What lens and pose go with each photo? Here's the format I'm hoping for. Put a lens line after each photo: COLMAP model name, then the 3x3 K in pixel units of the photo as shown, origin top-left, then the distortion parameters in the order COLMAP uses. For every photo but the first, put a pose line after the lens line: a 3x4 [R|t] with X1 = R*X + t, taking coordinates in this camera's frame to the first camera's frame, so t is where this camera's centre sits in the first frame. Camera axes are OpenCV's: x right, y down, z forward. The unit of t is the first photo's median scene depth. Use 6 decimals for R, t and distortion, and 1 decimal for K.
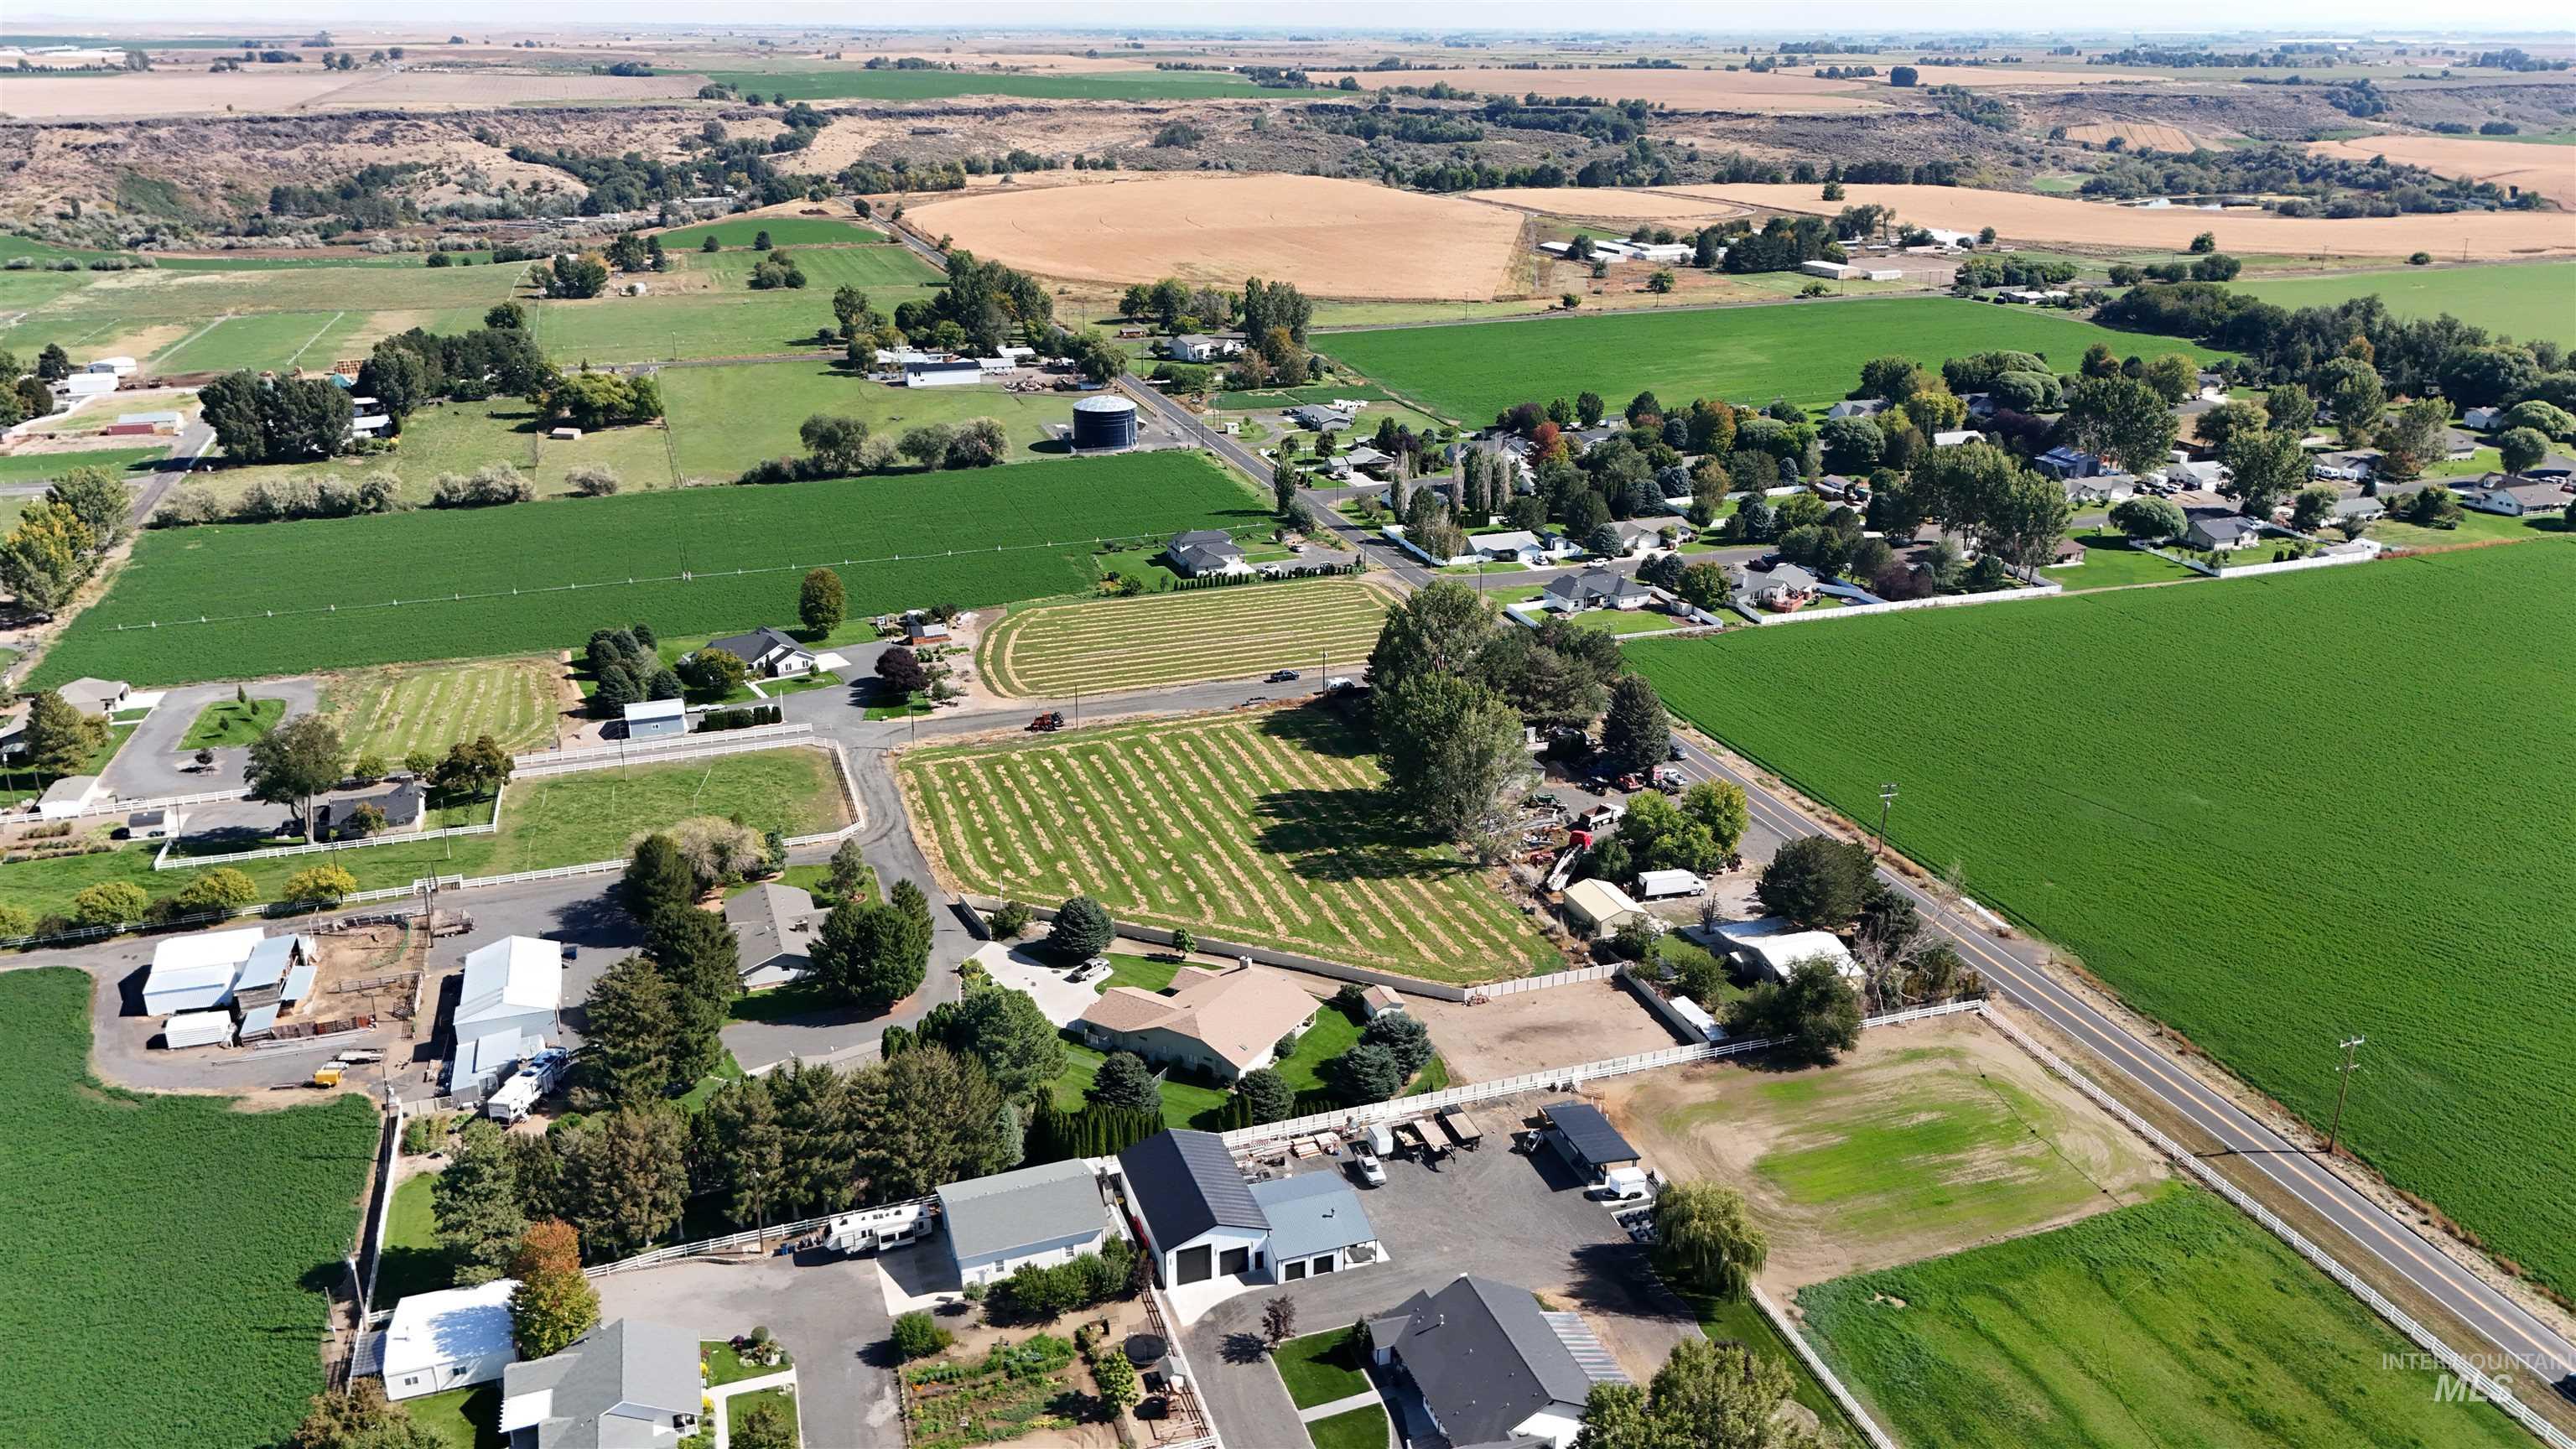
lens RADIAL K [[1889.8, 0, 1299.5], [0, 1889.8, 726.0], [0, 0, 1]] dist [0.066583, -0.073023]
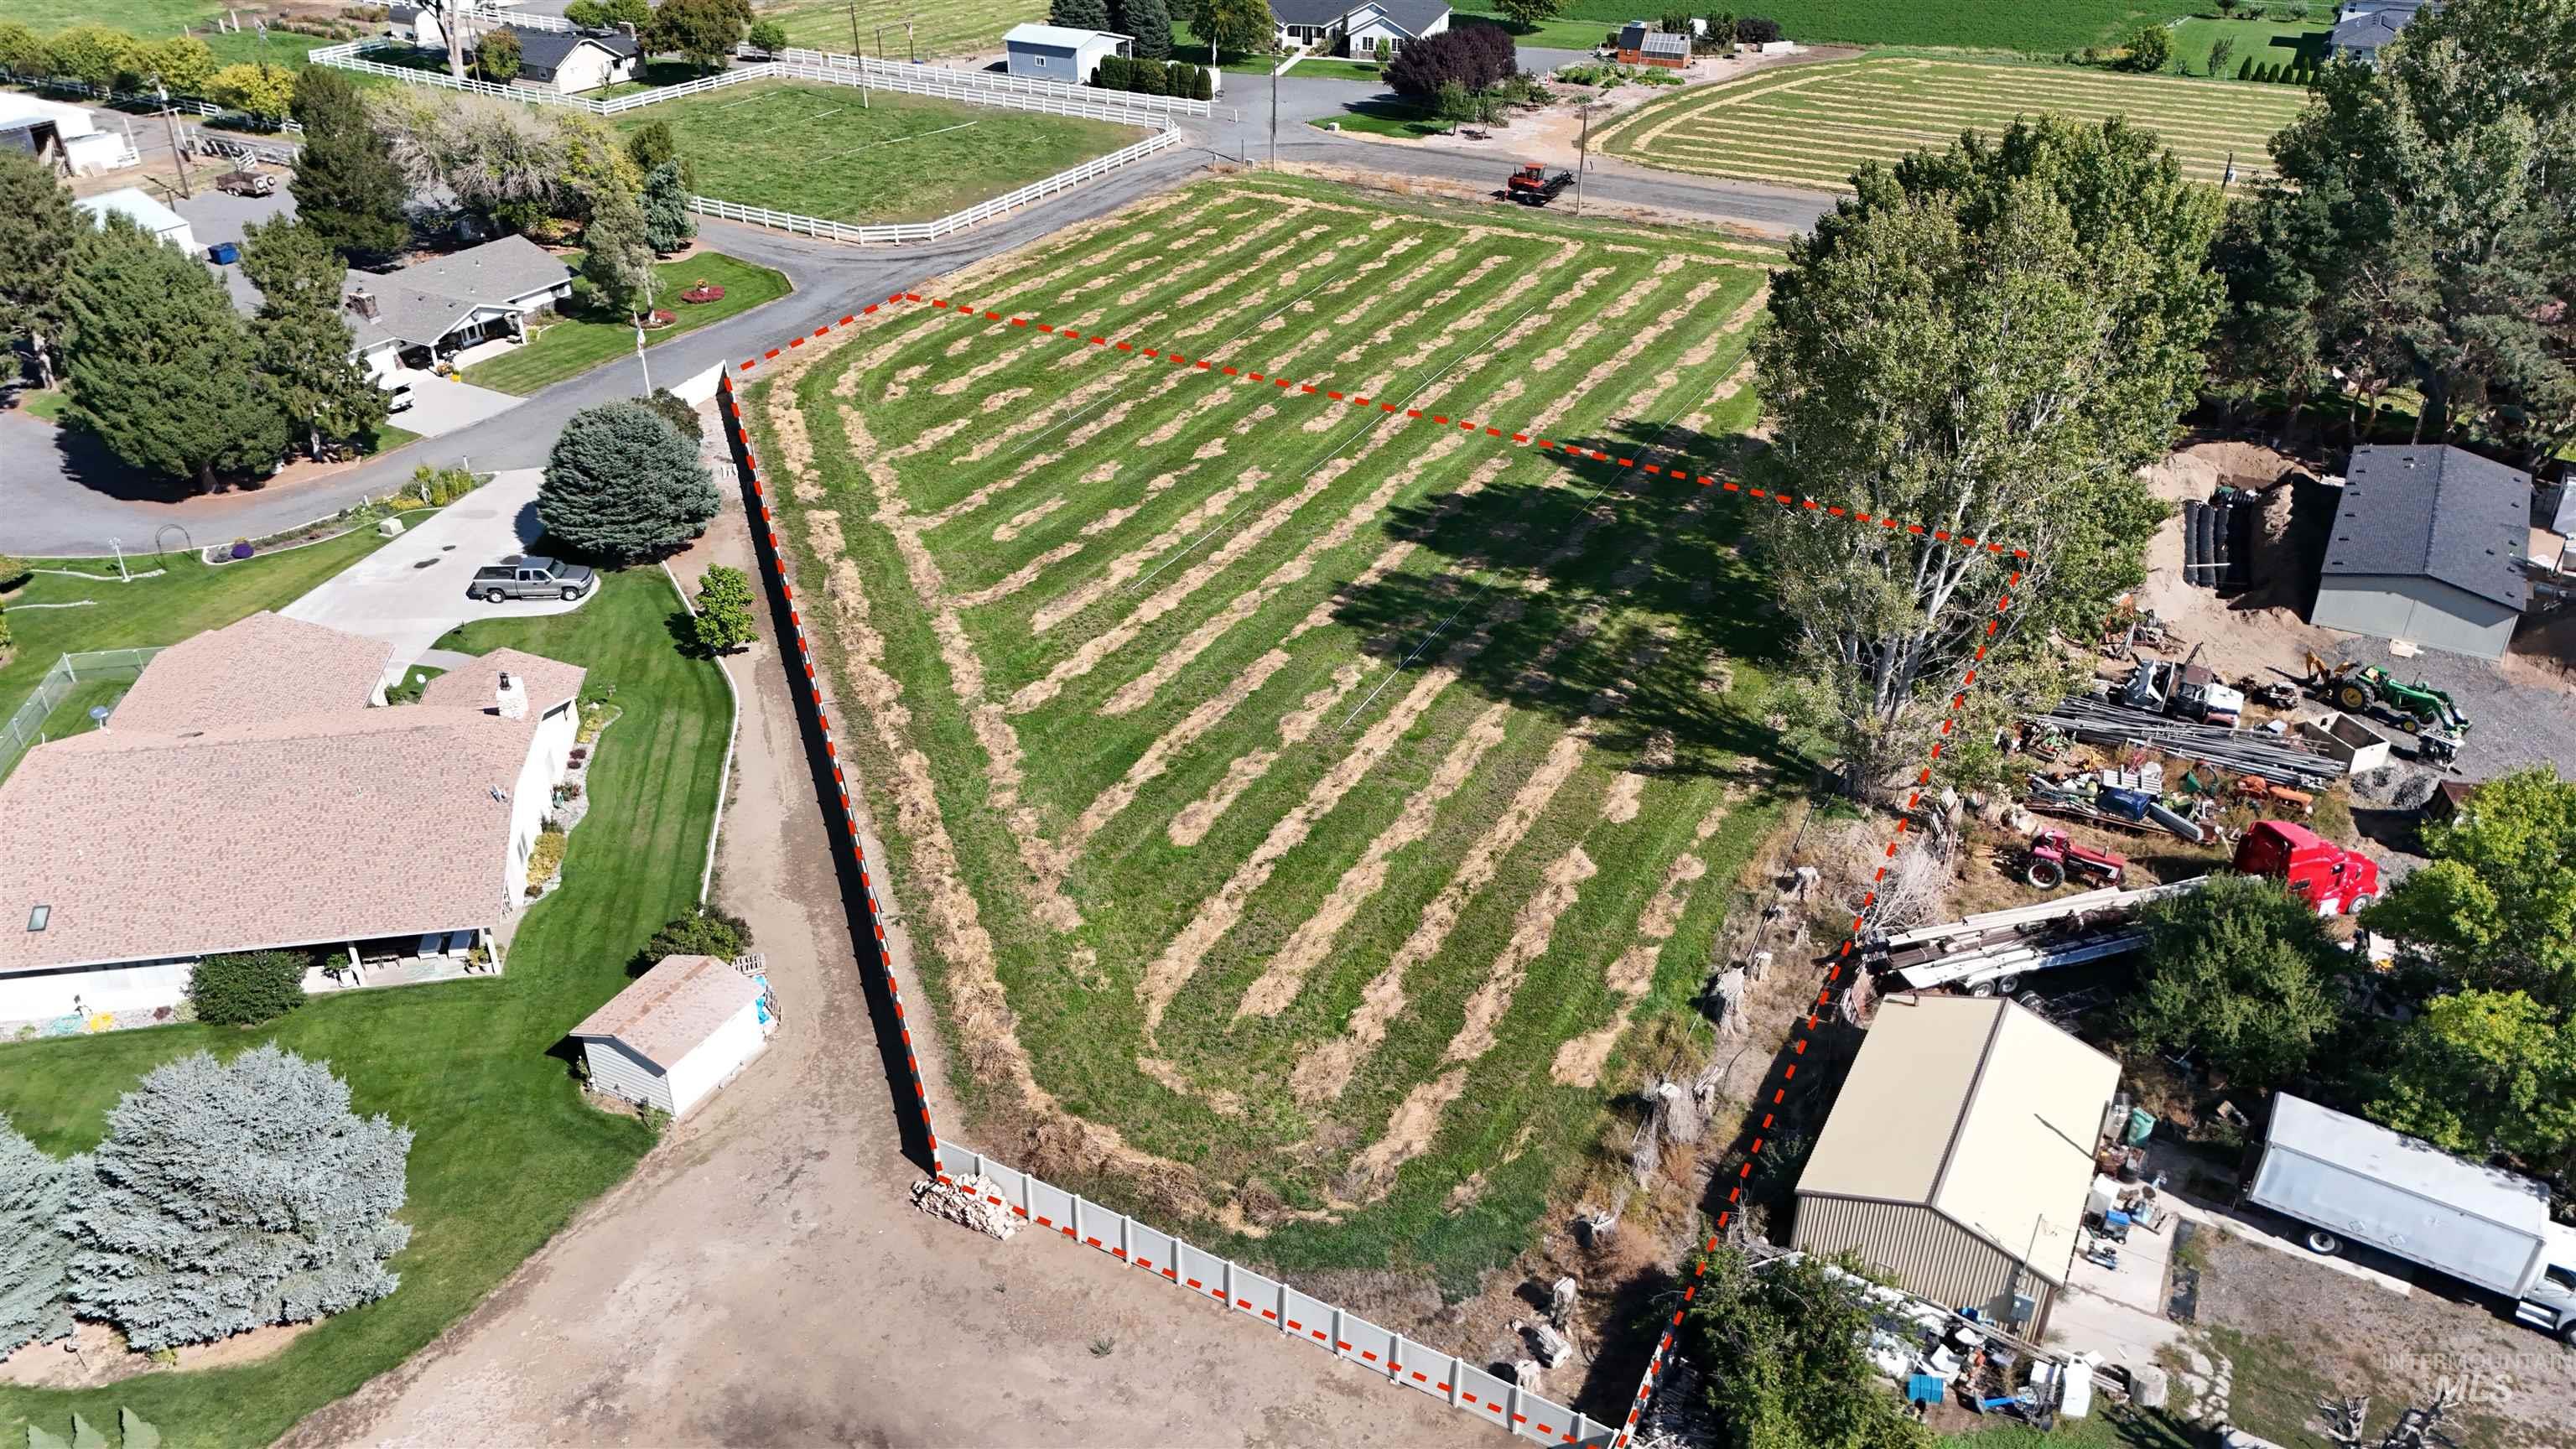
lens RADIAL K [[1889.8, 0, 1299.5], [0, 1889.8, 726.0], [0, 0, 1]] dist [0.066583, -0.073023]
pose [[0.660084, 0.380841, -0.647495, 0.142175], [-0.262176, 0.924553, 0.276525, 0.004908], [0.703955, -0.012772, 0.710129, 0.472331]]
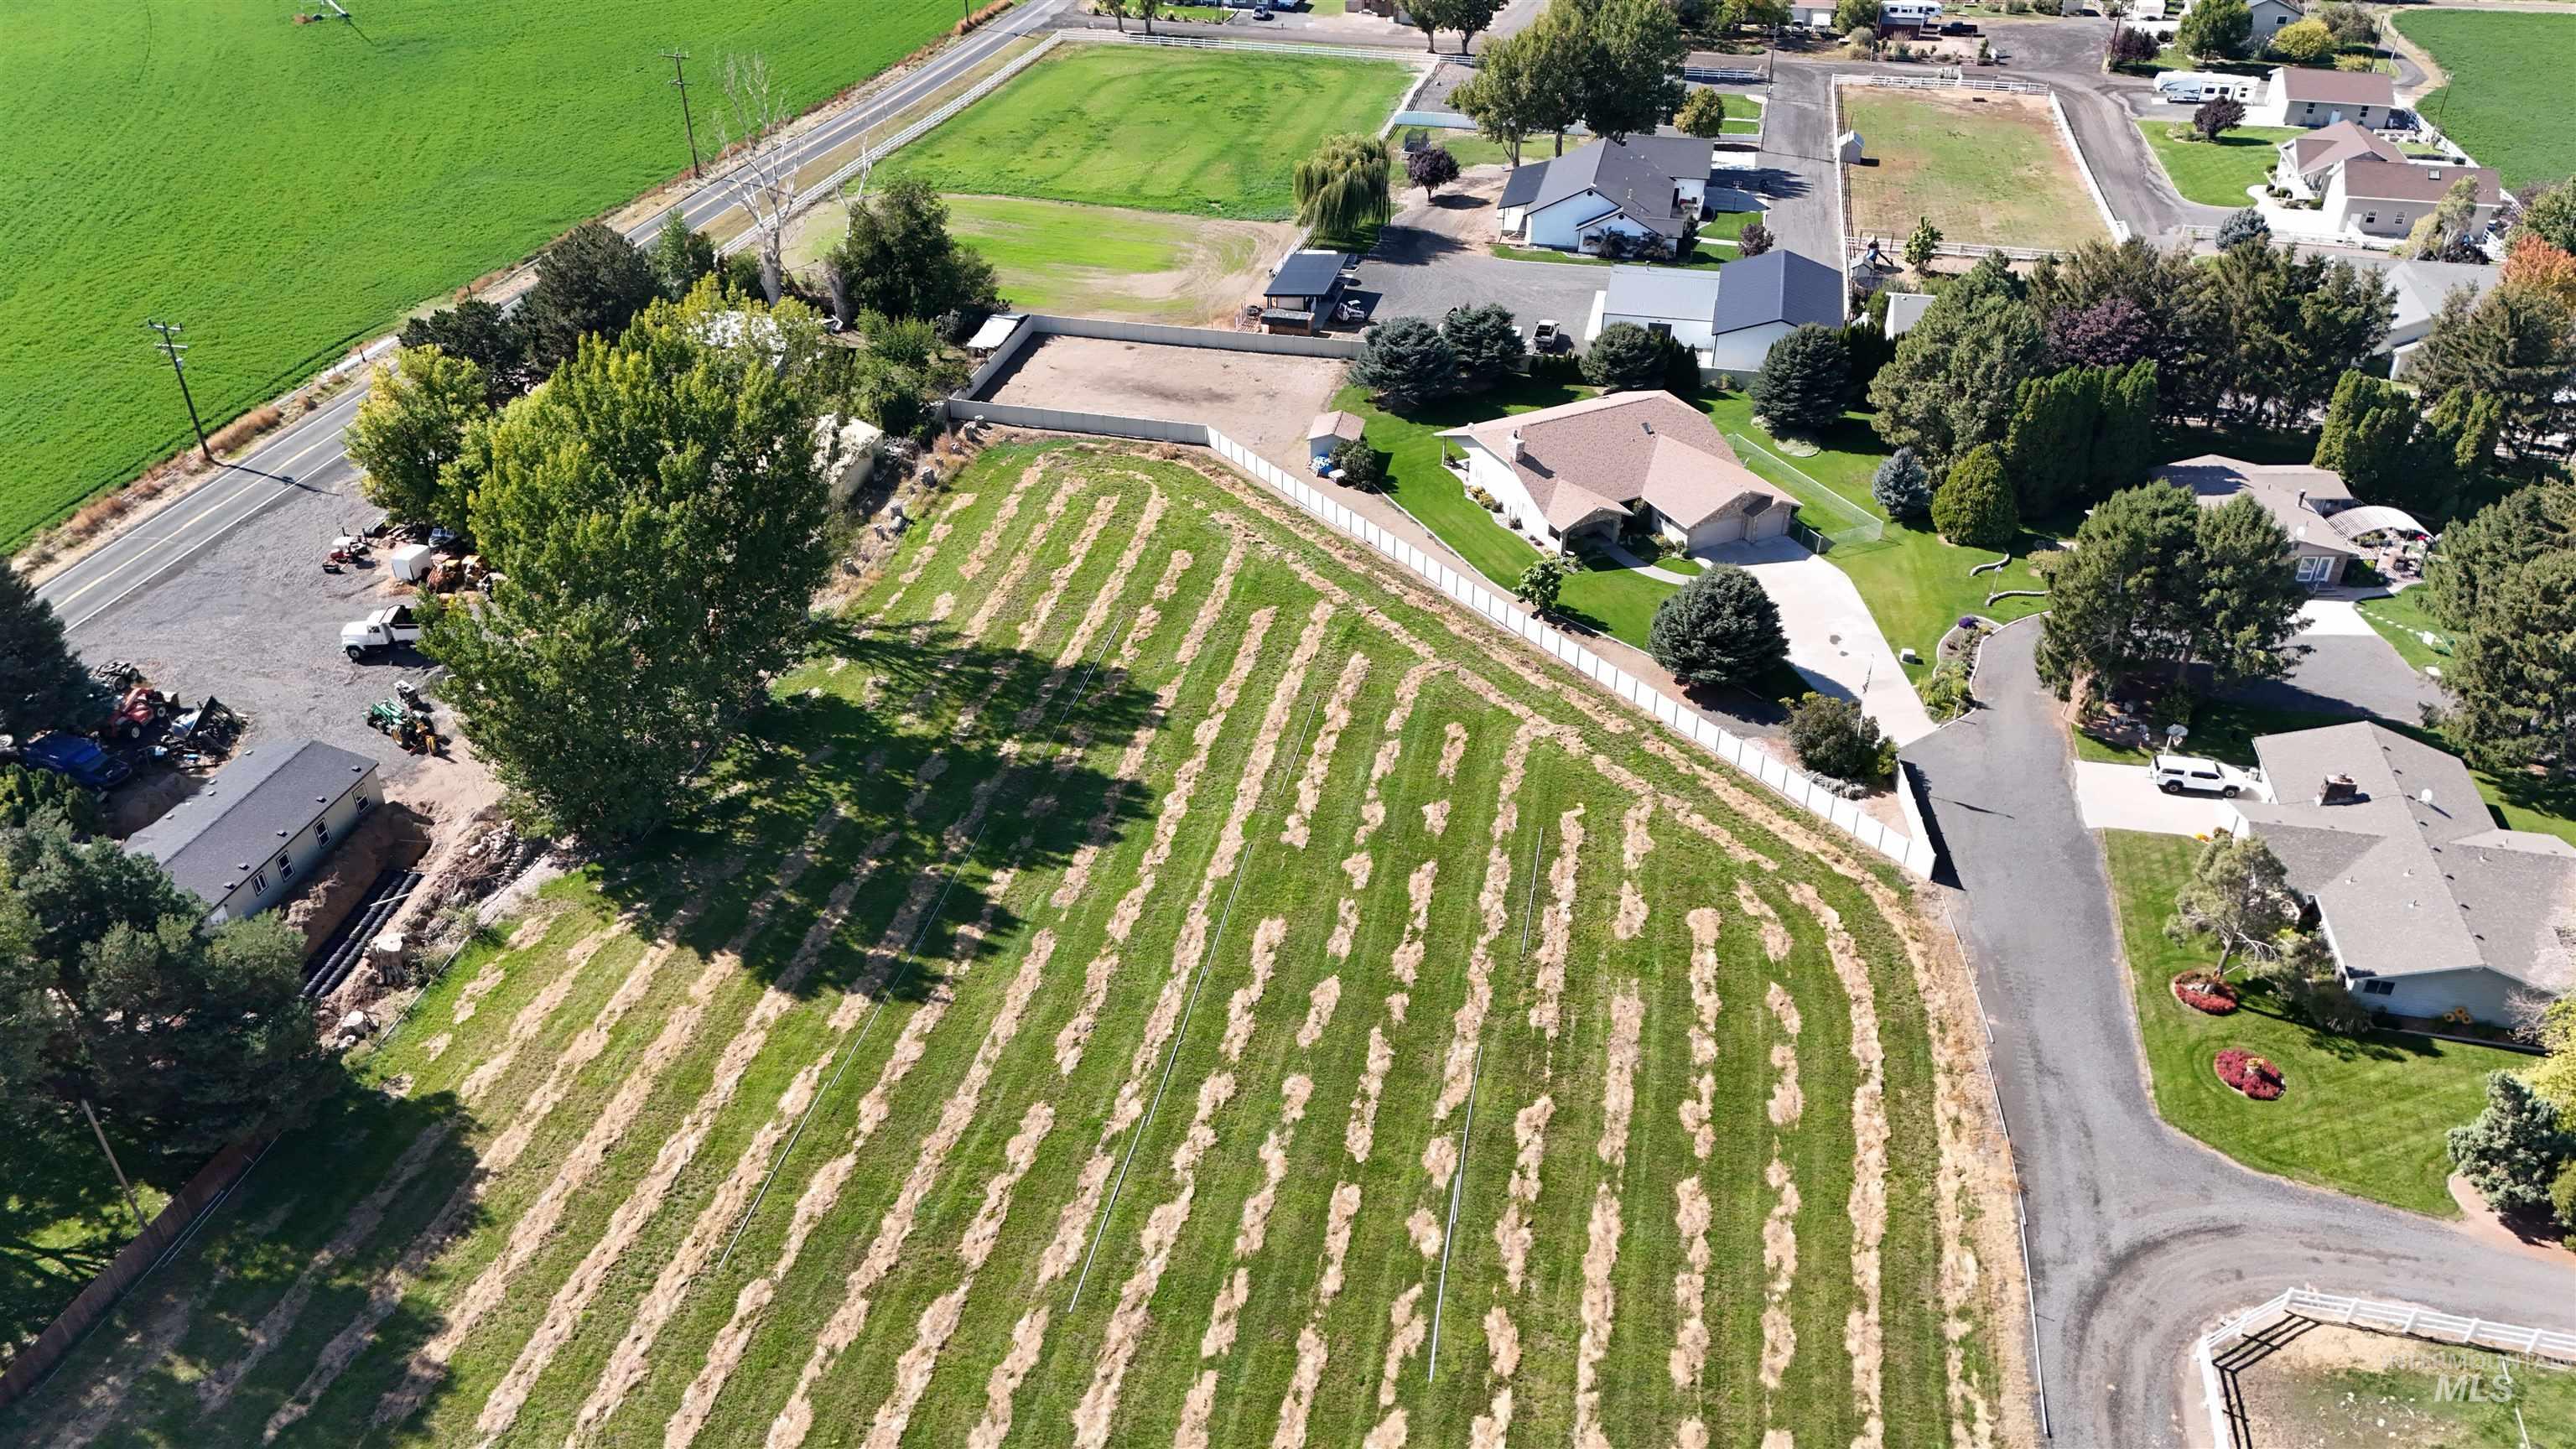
lens RADIAL K [[1889.8, 0, 1299.5], [0, 1889.8, 726.0], [0, 0, 1]] dist [0.066583, -0.073023]
pose [[-0.847651, -0.292237, 0.442815, -0.143891], [0.182985, 0.622386, 0.761021, -0.158689], [-0.498000, 0.726109, -0.474091, 0.754431]]
